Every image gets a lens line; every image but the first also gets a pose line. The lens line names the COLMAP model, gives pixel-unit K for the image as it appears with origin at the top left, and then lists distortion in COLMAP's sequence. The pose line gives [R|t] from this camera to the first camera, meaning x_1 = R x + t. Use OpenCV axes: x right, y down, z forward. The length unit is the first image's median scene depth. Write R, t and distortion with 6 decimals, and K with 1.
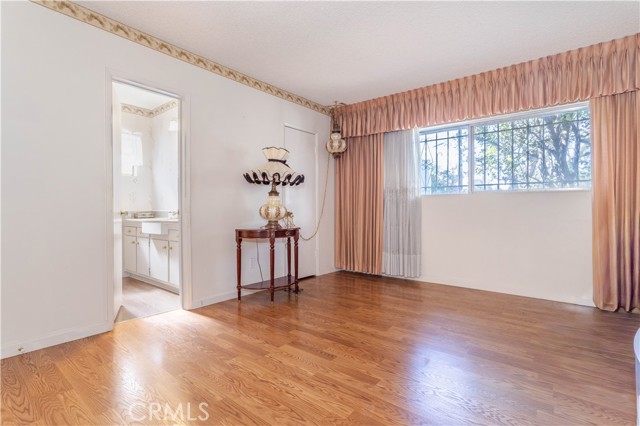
lens RADIAL K [[310.6, 0, 322.2], [0, 310.6, 210.6], [0, 0, 1]] dist [-0.016082, 0.005629]
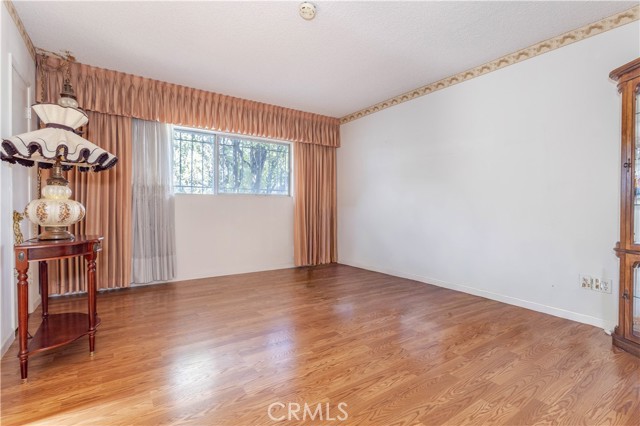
lens RADIAL K [[310.6, 0, 323.4], [0, 310.6, 213.2], [0, 0, 1]] dist [-0.016082, 0.005629]
pose [[0.274159, -0.008747, 0.961645, -0.588406], [0.003487, 0.999961, 0.008102, 0.005831], [-0.961678, 0.001132, 0.274178, 0.343148]]
